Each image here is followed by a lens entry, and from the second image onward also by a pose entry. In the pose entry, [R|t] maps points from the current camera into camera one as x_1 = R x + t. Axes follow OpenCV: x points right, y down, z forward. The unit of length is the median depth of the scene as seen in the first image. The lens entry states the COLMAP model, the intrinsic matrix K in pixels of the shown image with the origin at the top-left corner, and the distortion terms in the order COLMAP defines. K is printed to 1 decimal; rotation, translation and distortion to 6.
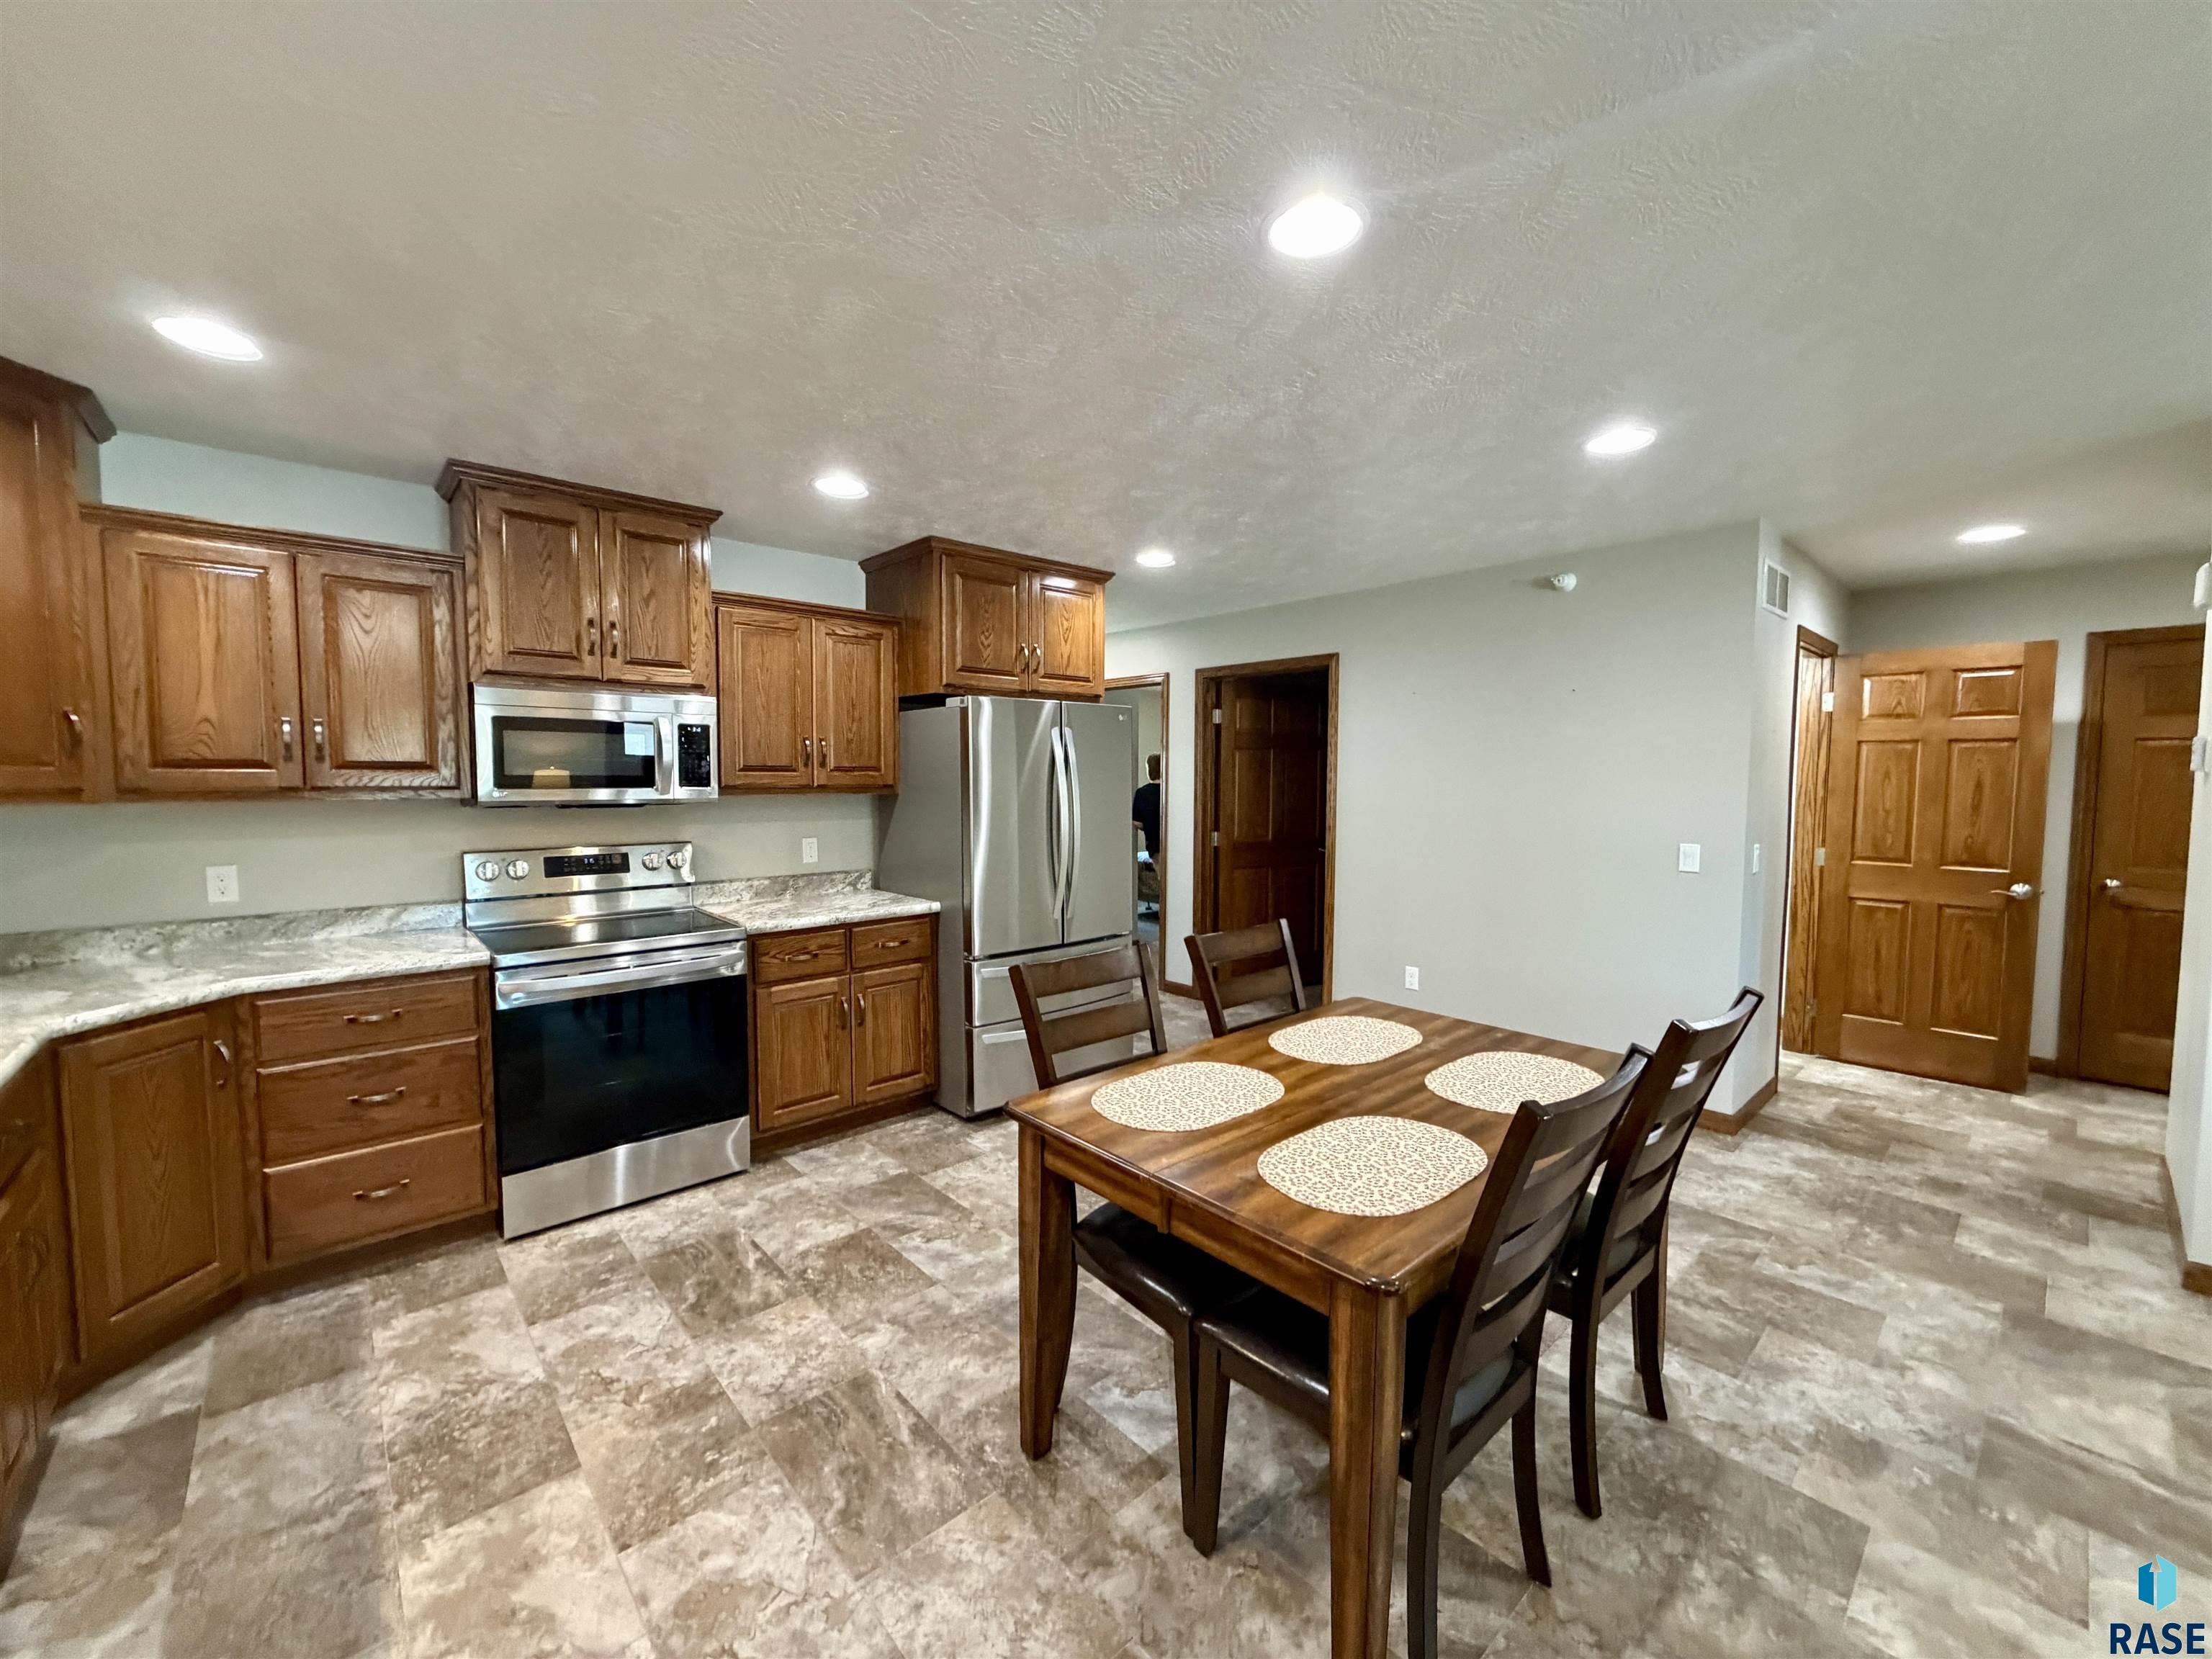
lens RADIAL K [[881.6, 0, 1100.4], [0, 881.6, 821.7], [0, 0, 1]] dist [-0.000808, 0.000240]
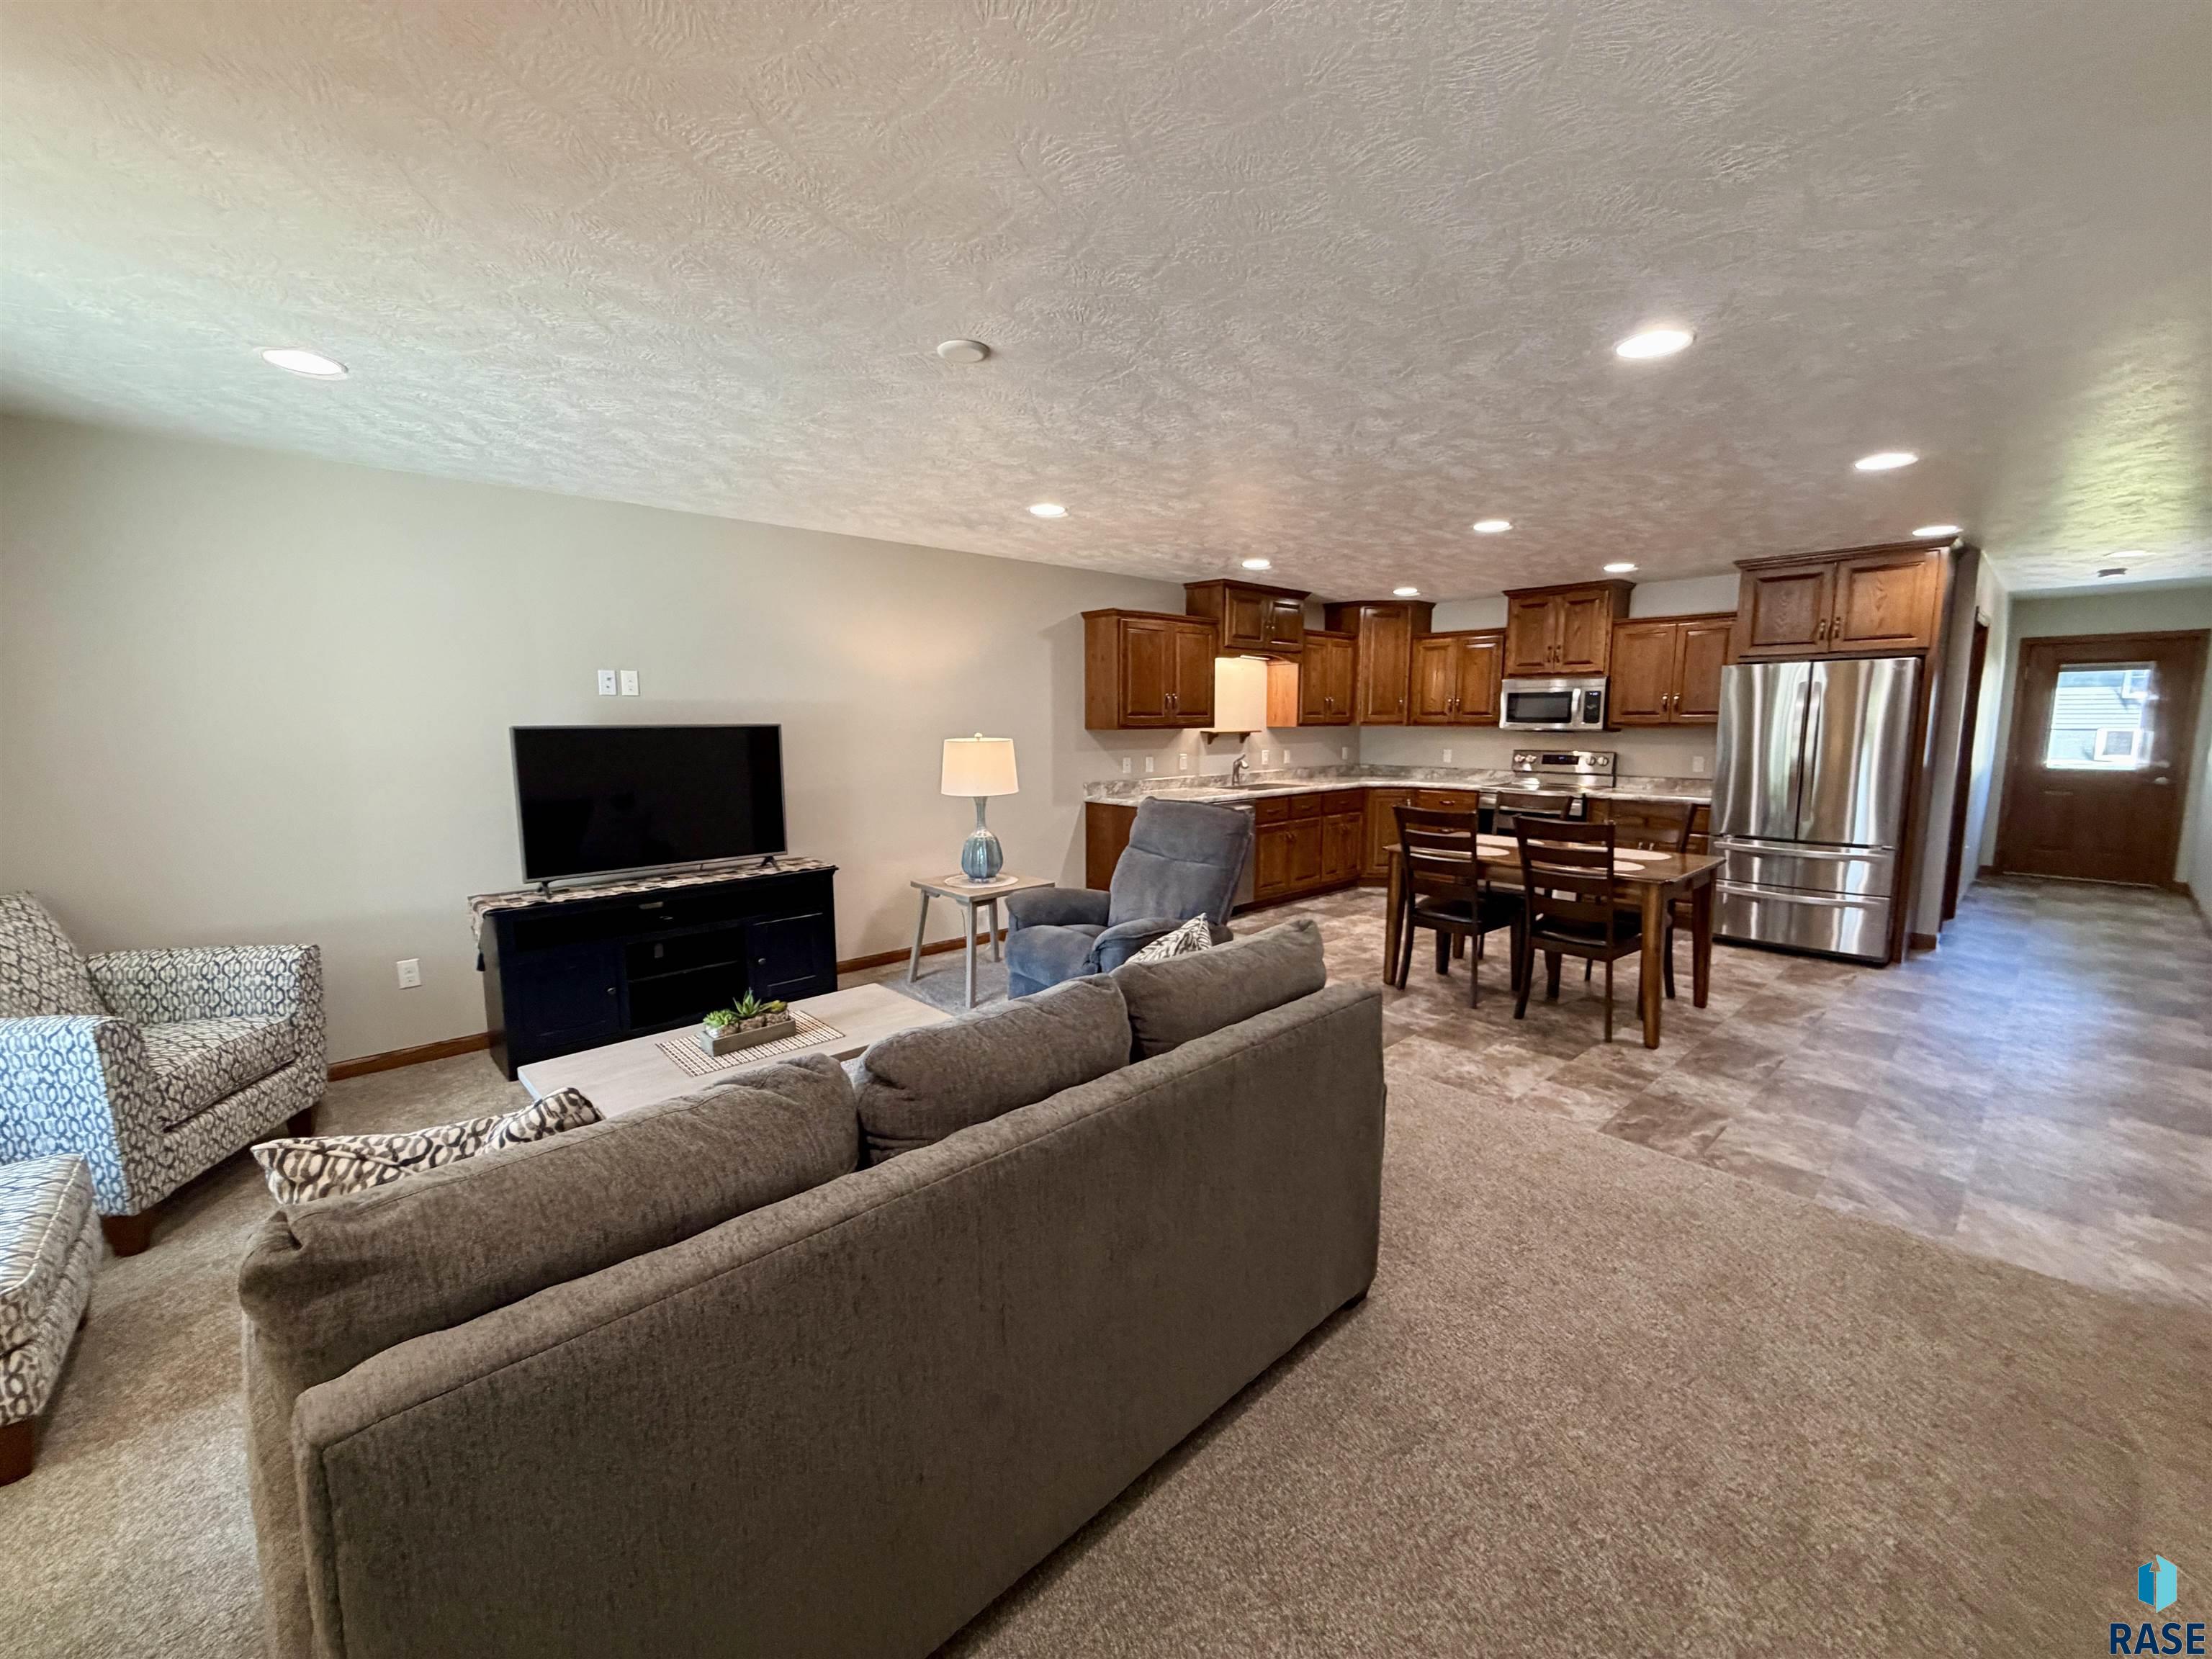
lens RADIAL K [[881.6, 0, 1100.9], [0, 881.6, 823.2], [0, 0, 1]] dist [-0.000808, 0.000240]
pose [[0.003122, 0.117275, -0.993095, 2.149912], [-0.051768, 0.991787, 0.116958, 0.013098], [0.998654, 0.051046, 0.009168, -0.156223]]
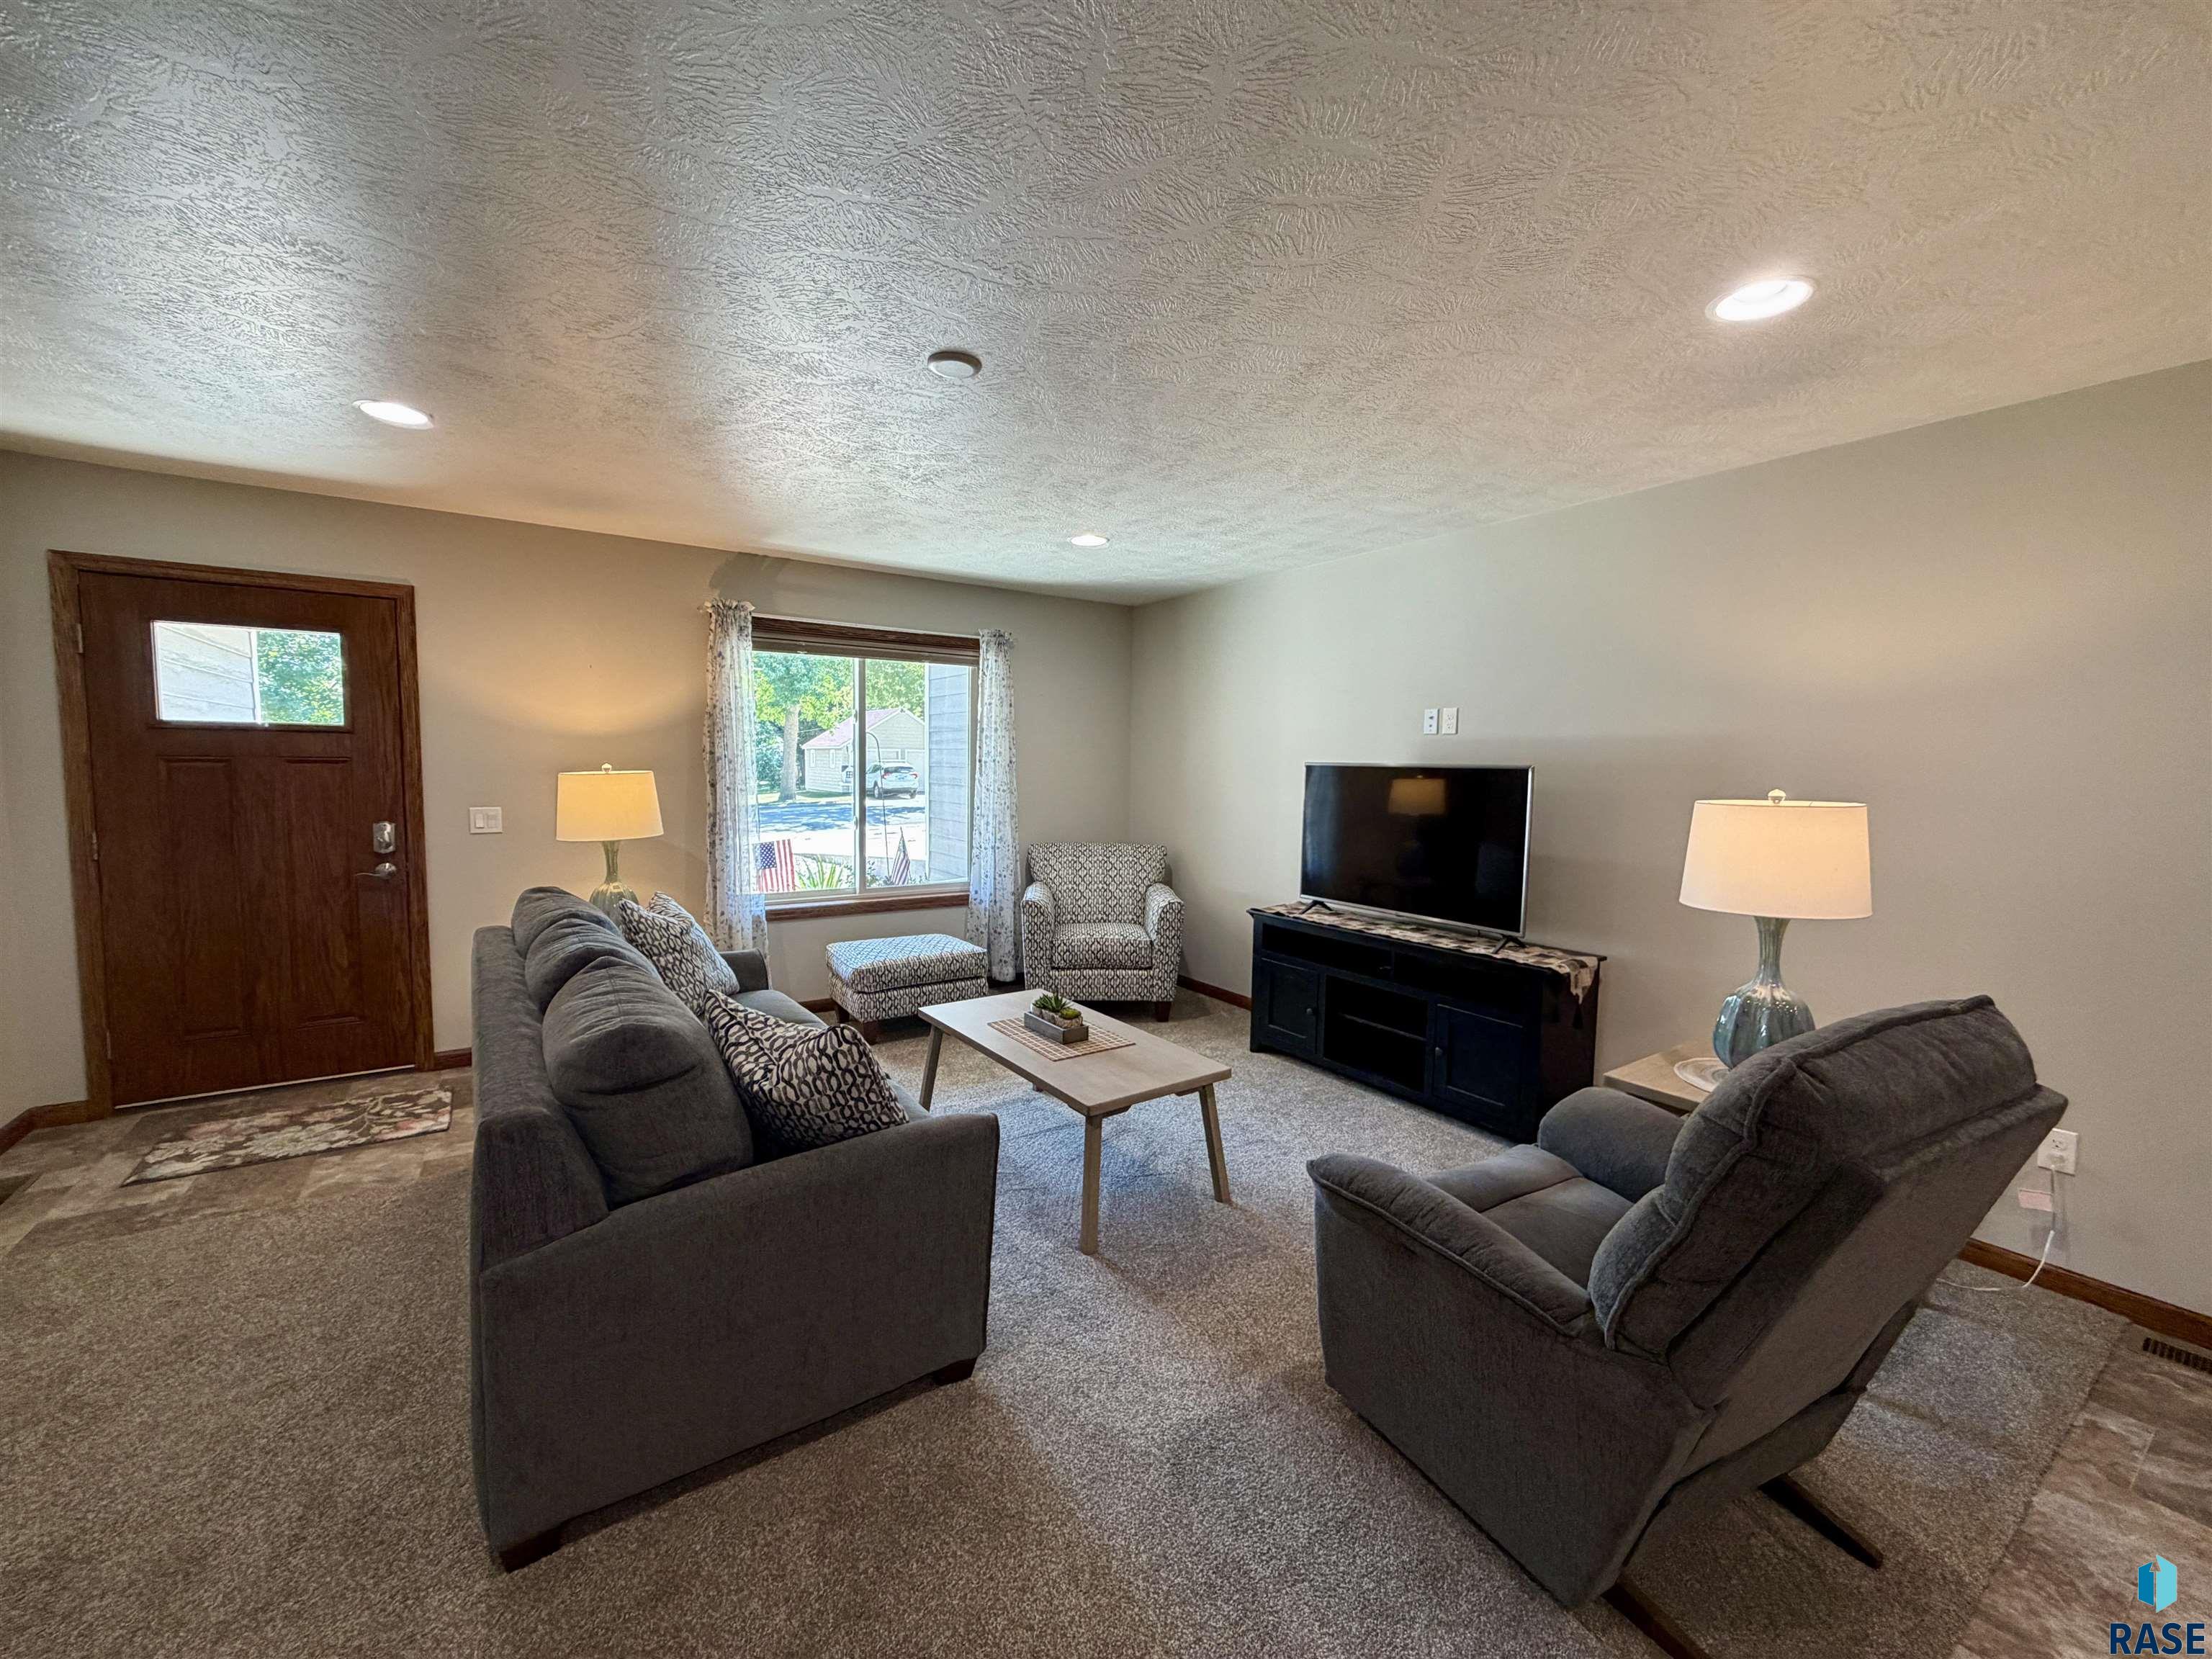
lens RADIAL K [[881.6, 0, 1103.3], [0, 881.6, 823.2], [0, 0, 1]] dist [-0.000808, 0.000240]
pose [[-0.990783, -0.027627, 0.132612, 0.788119], [-0.010658, 0.991845, 0.127001, -0.021987], [-0.135039, 0.124418, -0.982998, 0.645294]]
